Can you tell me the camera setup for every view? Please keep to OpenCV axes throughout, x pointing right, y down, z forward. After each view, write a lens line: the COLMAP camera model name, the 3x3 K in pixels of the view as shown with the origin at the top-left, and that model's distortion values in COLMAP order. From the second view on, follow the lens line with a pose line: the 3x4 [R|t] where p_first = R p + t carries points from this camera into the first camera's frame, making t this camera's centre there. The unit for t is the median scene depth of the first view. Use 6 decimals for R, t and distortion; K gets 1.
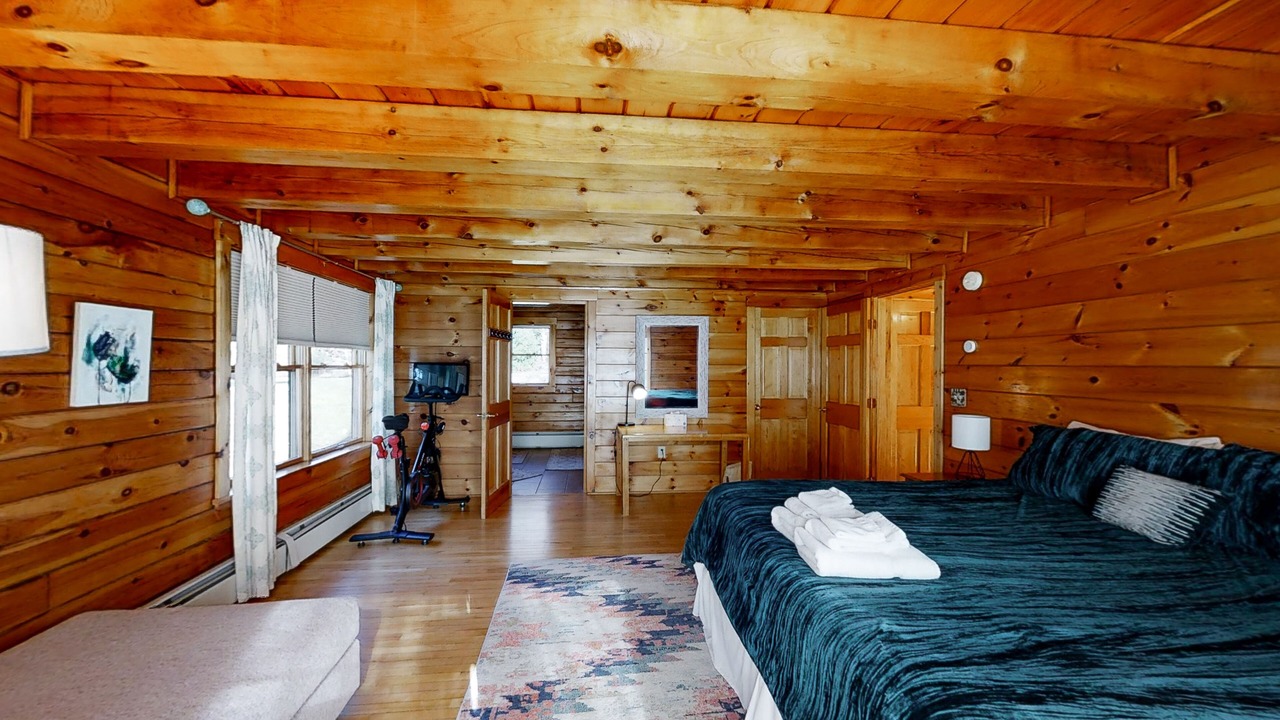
lens RADIAL K [[433.5, 0, 629.6], [0, 433.5, 363.3], [0, 0, 1]] dist [0.000242, -0.000082]
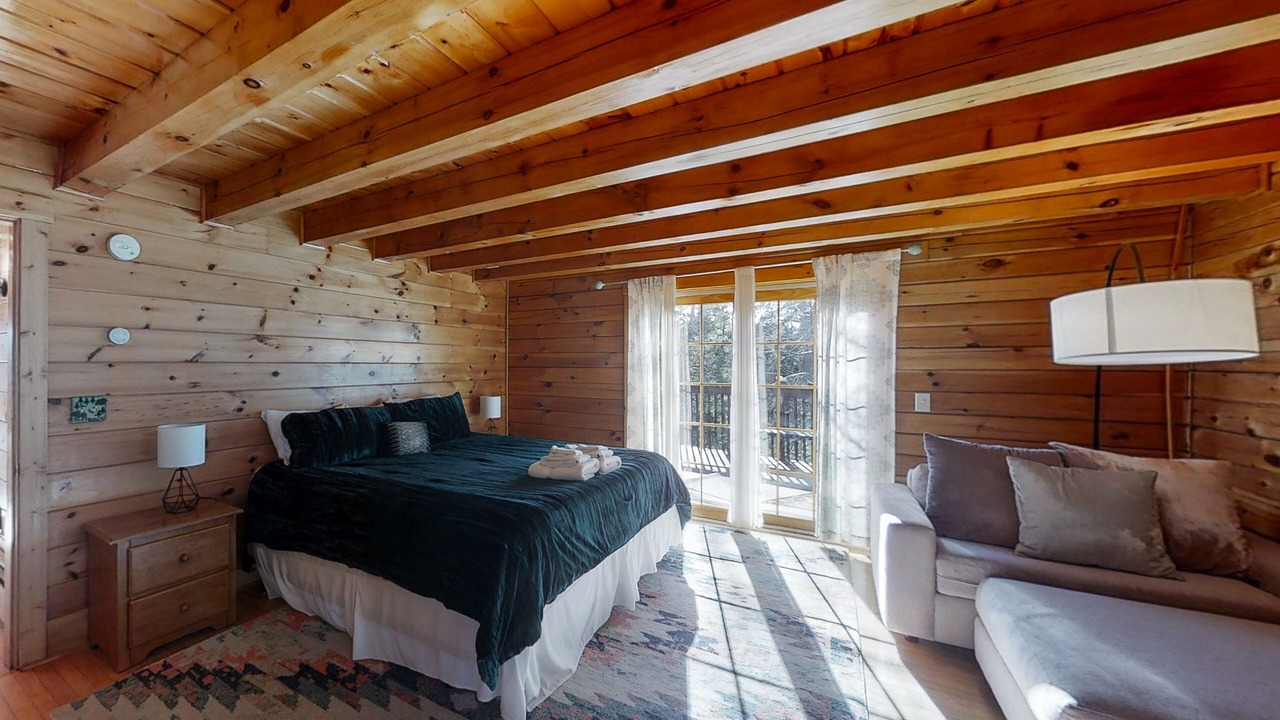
lens RADIAL K [[403.5, 0, 641.3], [0, 403.5, 361.7], [0, 0, 1]] dist [0.001064, 0.000022]
pose [[-0.862835, -0.001483, 0.505484, -0.382916], [-0.003557, 0.999989, -0.003137, 0.003843], [-0.505474, -0.004505, -0.862830, 1.387348]]
